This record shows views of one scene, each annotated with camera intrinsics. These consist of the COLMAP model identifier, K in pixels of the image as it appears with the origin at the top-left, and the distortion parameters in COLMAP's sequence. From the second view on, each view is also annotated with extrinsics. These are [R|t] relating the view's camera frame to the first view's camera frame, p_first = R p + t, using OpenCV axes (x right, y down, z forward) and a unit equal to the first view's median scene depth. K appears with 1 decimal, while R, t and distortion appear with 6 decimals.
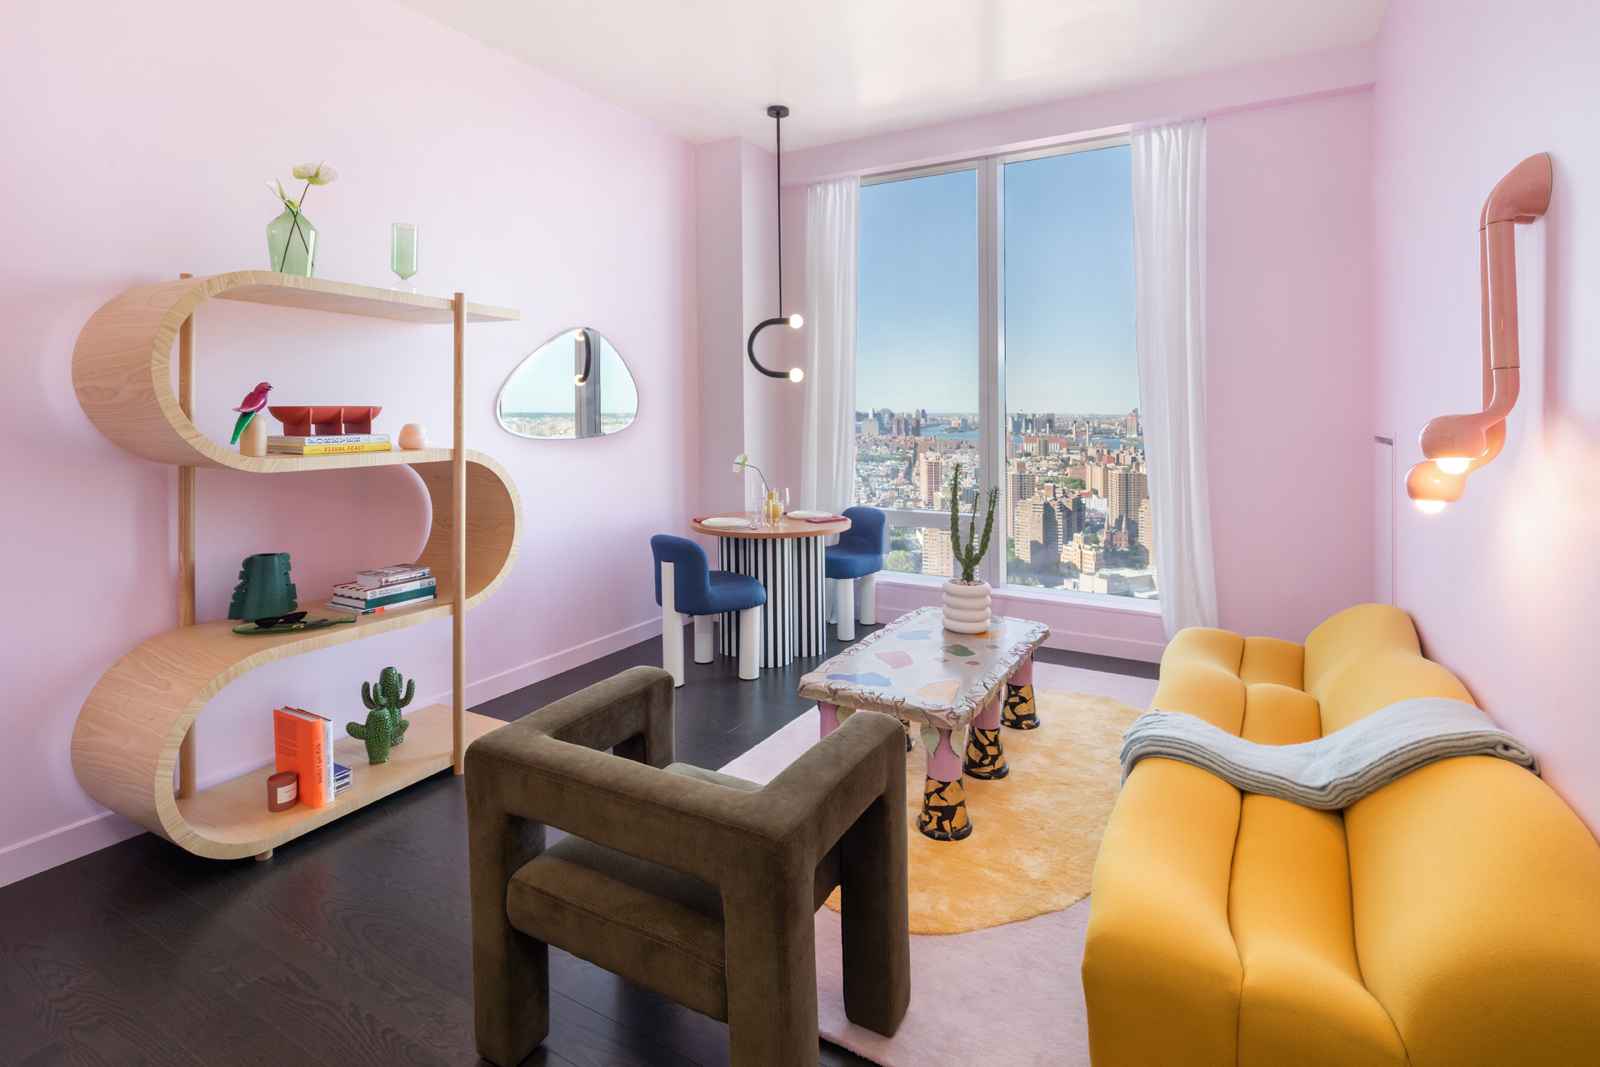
lens RADIAL K [[808.8, 0, 822.9], [0, 808.8, 412.8], [0, 0, 1]] dist [0.005613, -0.004127]
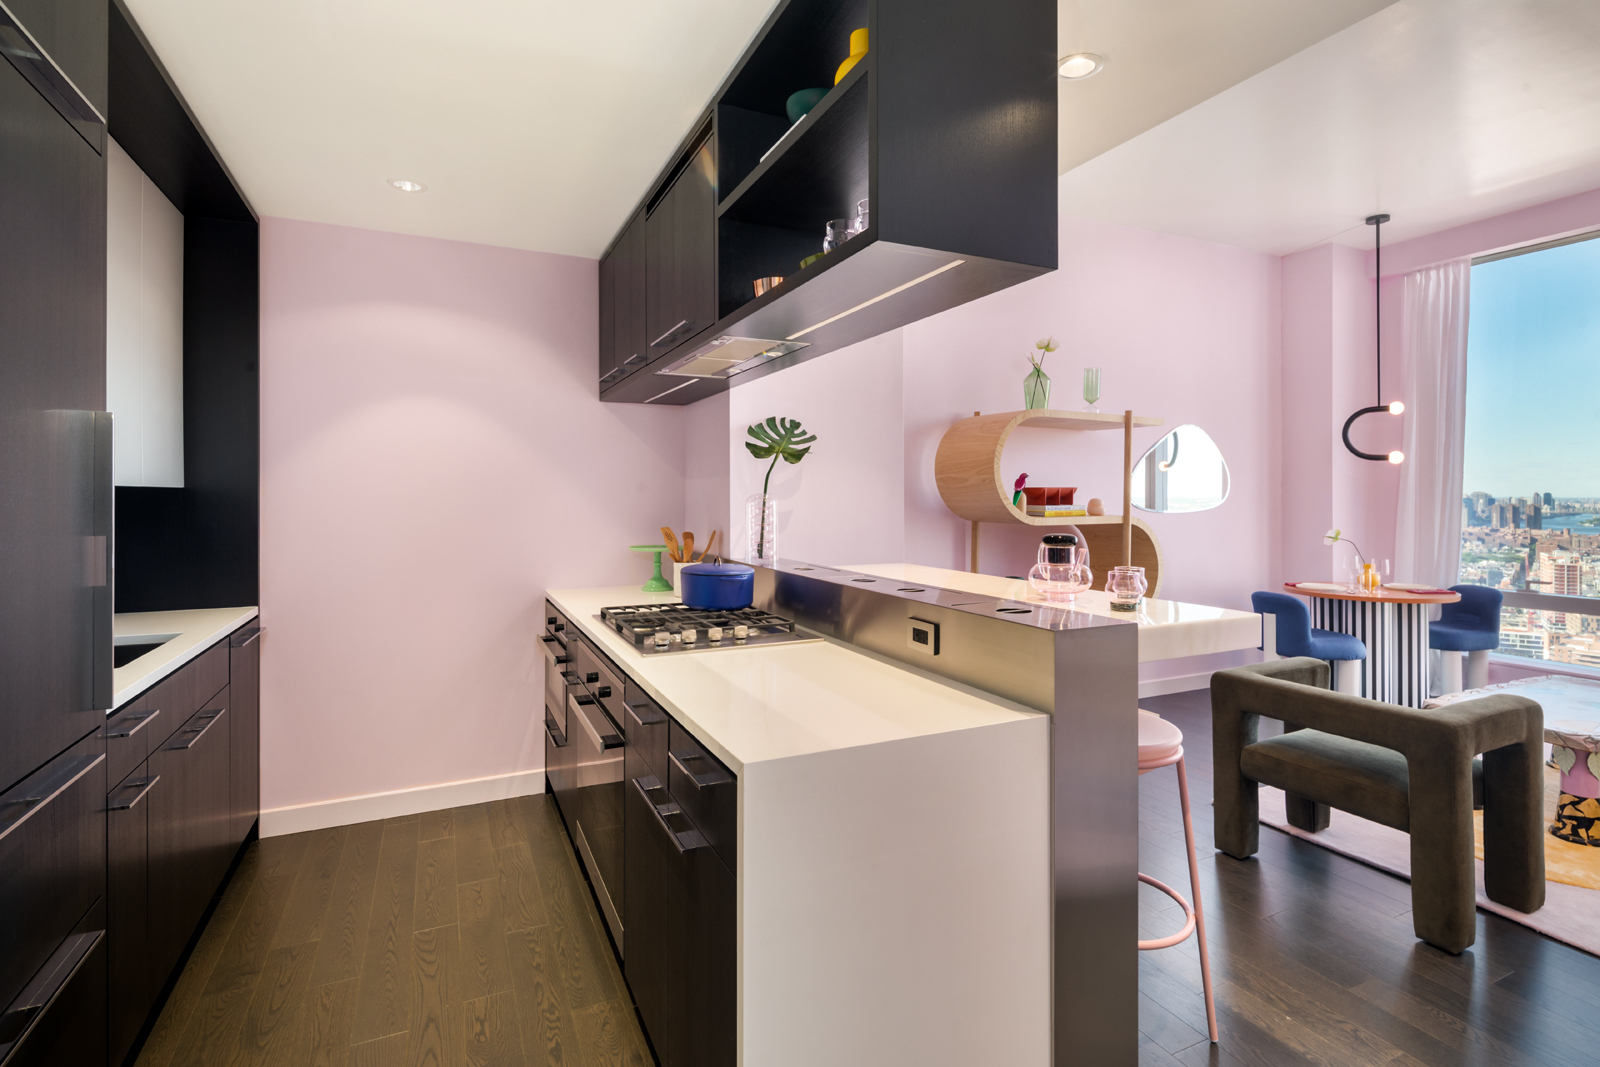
lens RADIAL K [[808.8, 0, 781.4], [0, 808.8, 505.5], [0, 0, 1]] dist [0.005613, -0.004127]
pose [[0.805740, 0.005232, -0.592246, -0.079839], [0.000539, 0.999954, 0.009566, 0.011279], [0.592269, -0.008027, 0.805700, -0.554915]]
